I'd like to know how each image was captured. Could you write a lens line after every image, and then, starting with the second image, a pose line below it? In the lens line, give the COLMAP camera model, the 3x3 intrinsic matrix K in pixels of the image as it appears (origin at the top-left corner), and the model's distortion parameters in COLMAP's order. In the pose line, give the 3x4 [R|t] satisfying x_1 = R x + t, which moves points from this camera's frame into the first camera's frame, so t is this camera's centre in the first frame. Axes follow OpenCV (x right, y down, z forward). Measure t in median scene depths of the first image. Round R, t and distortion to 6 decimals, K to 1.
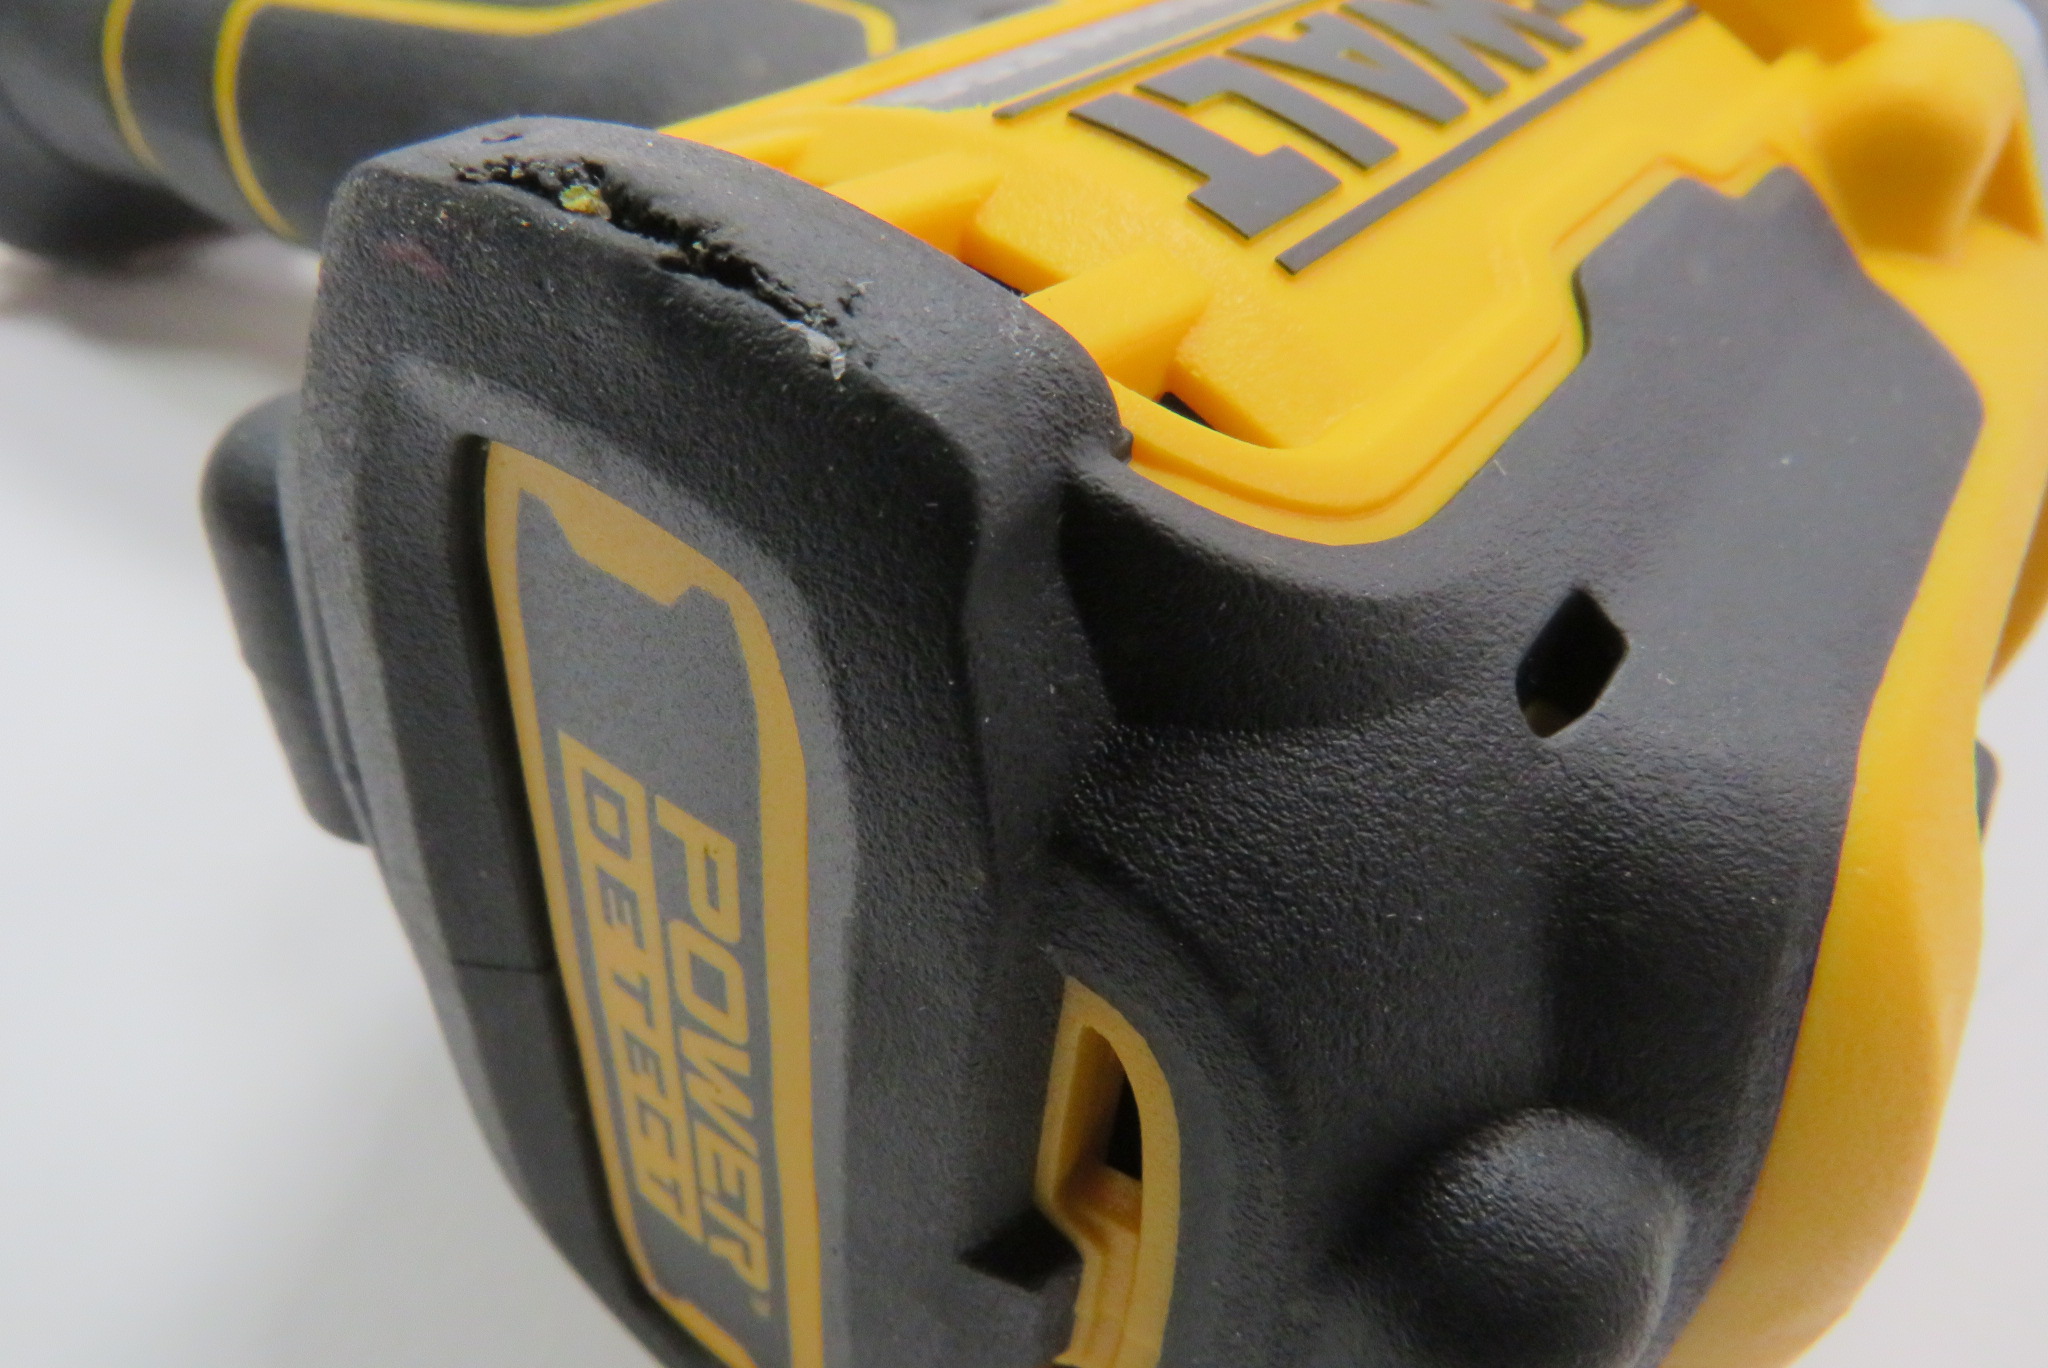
lens RADIAL K [[1450.3, 0, 1024.0], [0, 1450.3, 684.0], [0, 0, 1]] dist [-0.021720, -0.002745]
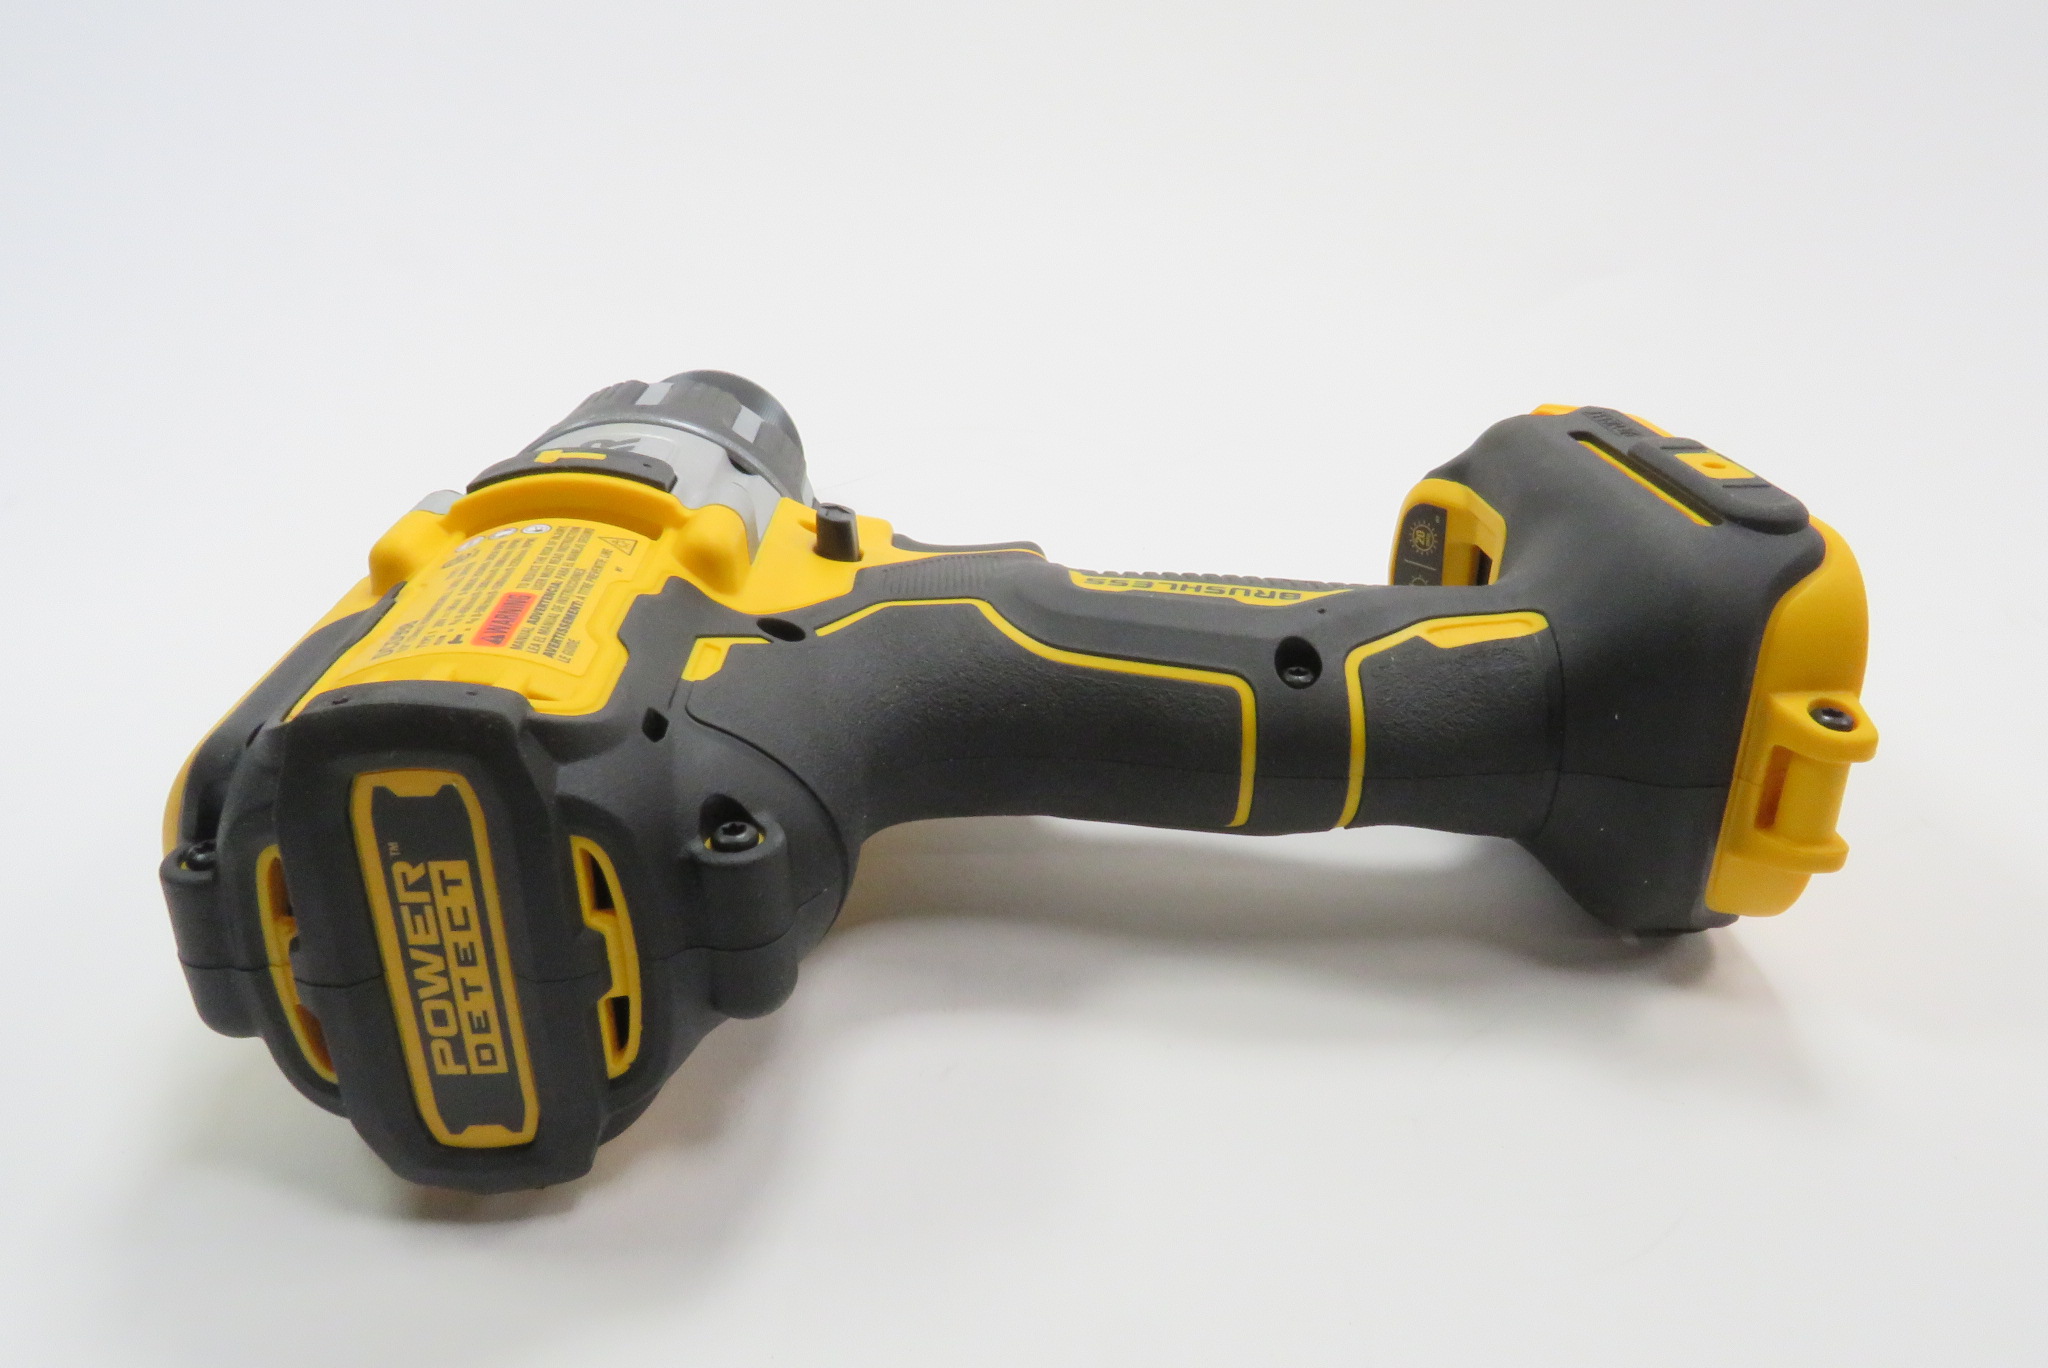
lens RADIAL K [[1450.3, 0, 1024.0], [0, 1450.3, 684.0], [0, 0, 1]] dist [-0.021720, -0.002745]
pose [[0.770977, -0.333849, 0.542347, -0.881576], [0.451887, 0.886843, -0.096475, 0.663850], [-0.448769, 0.319459, 0.834597, -2.569536]]
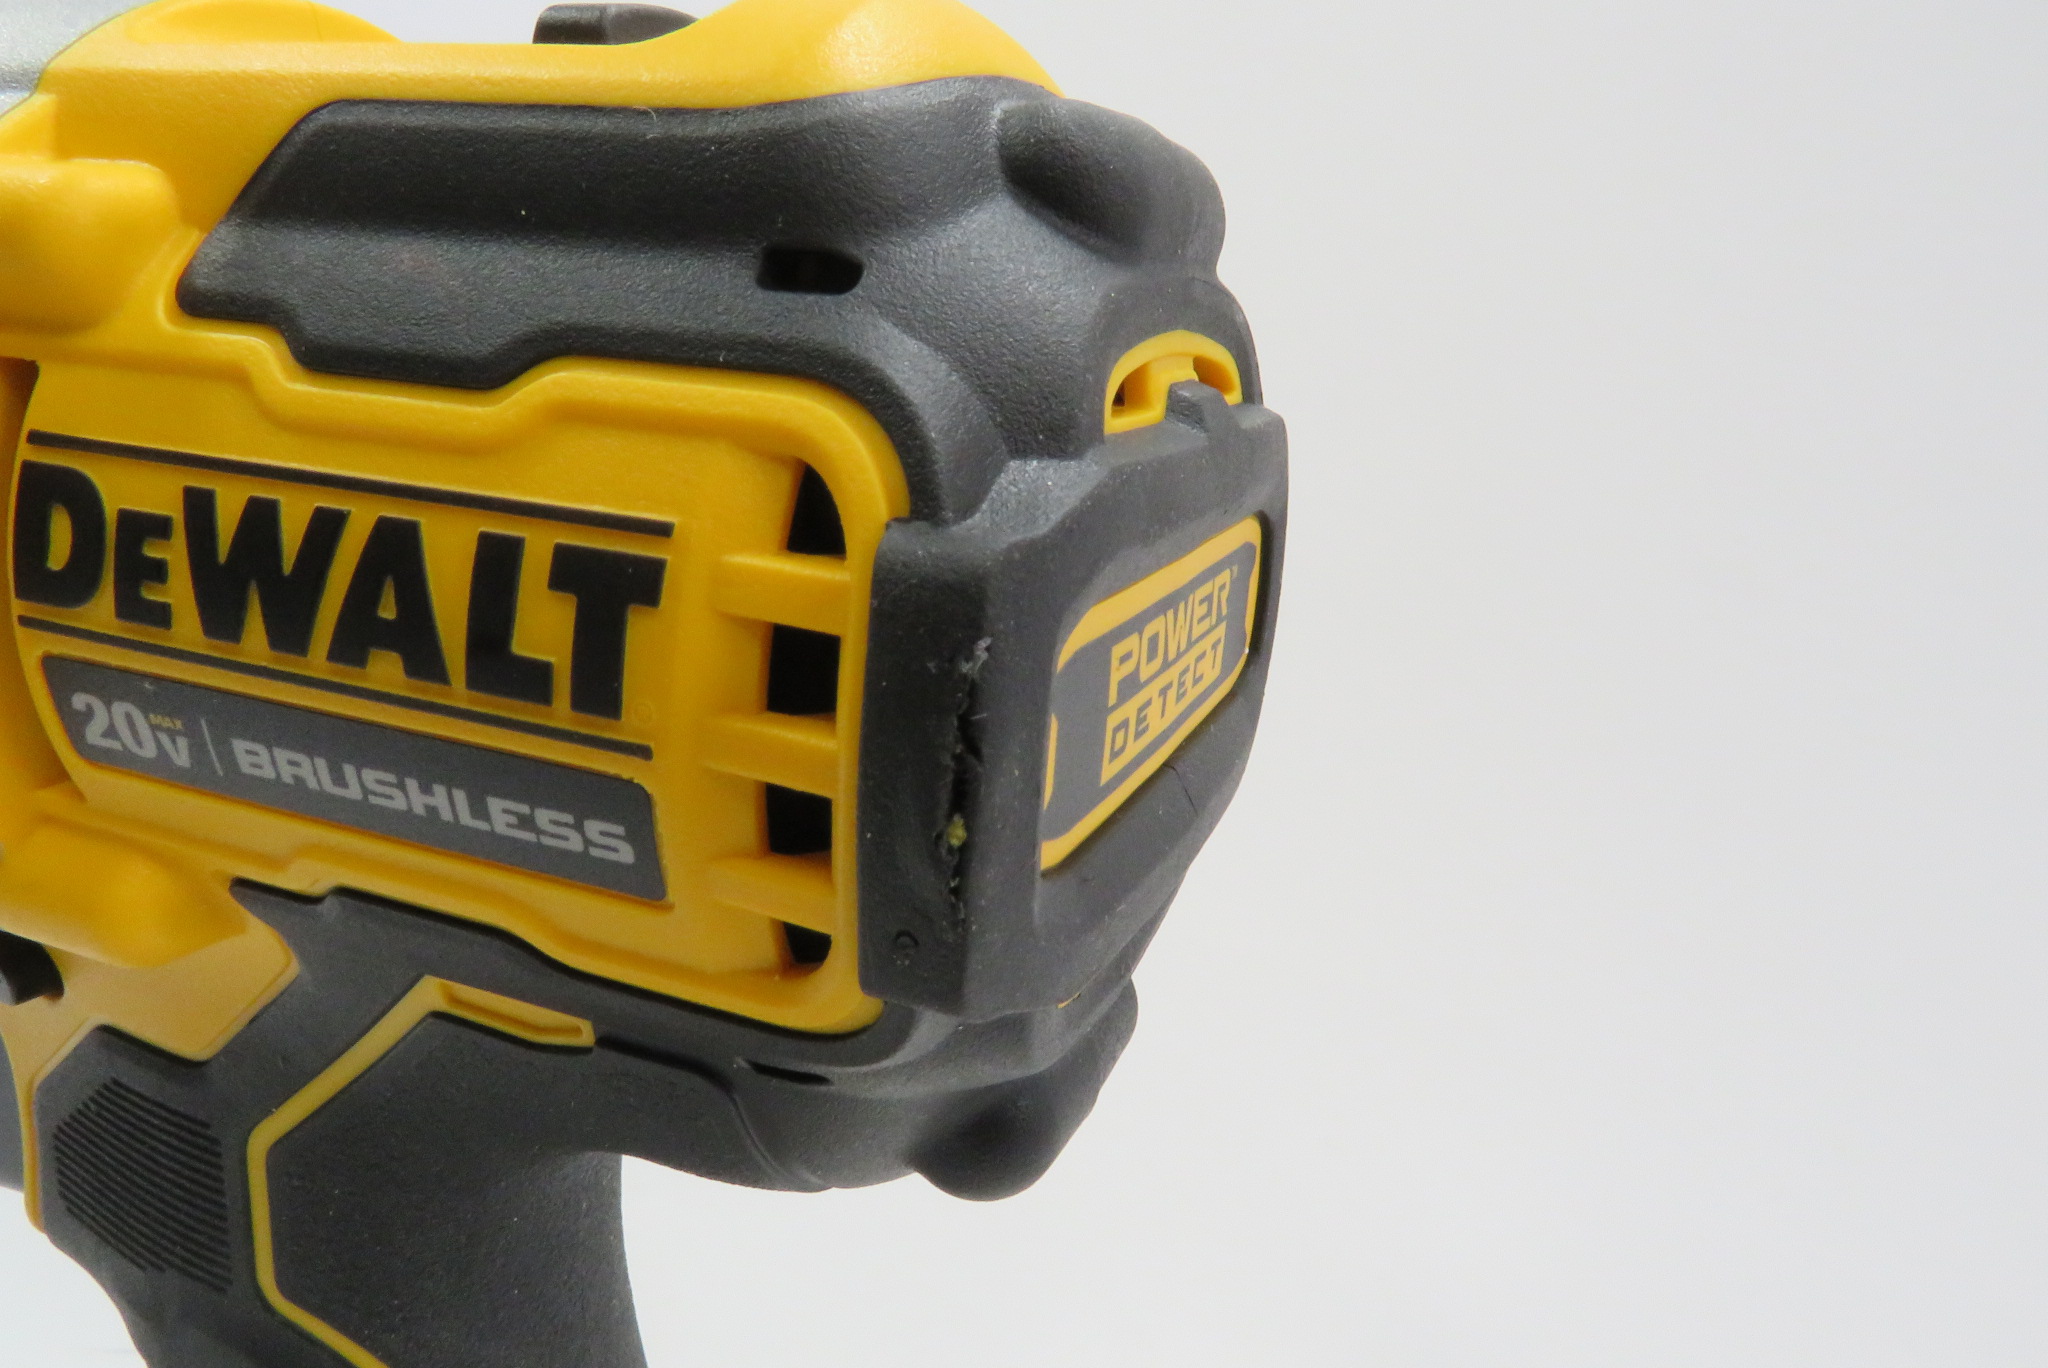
lens RADIAL K [[1450.3, 0, 1024.0], [0, 1450.3, 684.0], [0, 0, 1]] dist [-0.021720, -0.002745]
pose [[-0.519613, -0.849734, -0.089182, -0.026656], [0.755034, -0.505529, 0.417568, -0.730687], [-0.399906, 0.149639, 0.904258, -0.559769]]
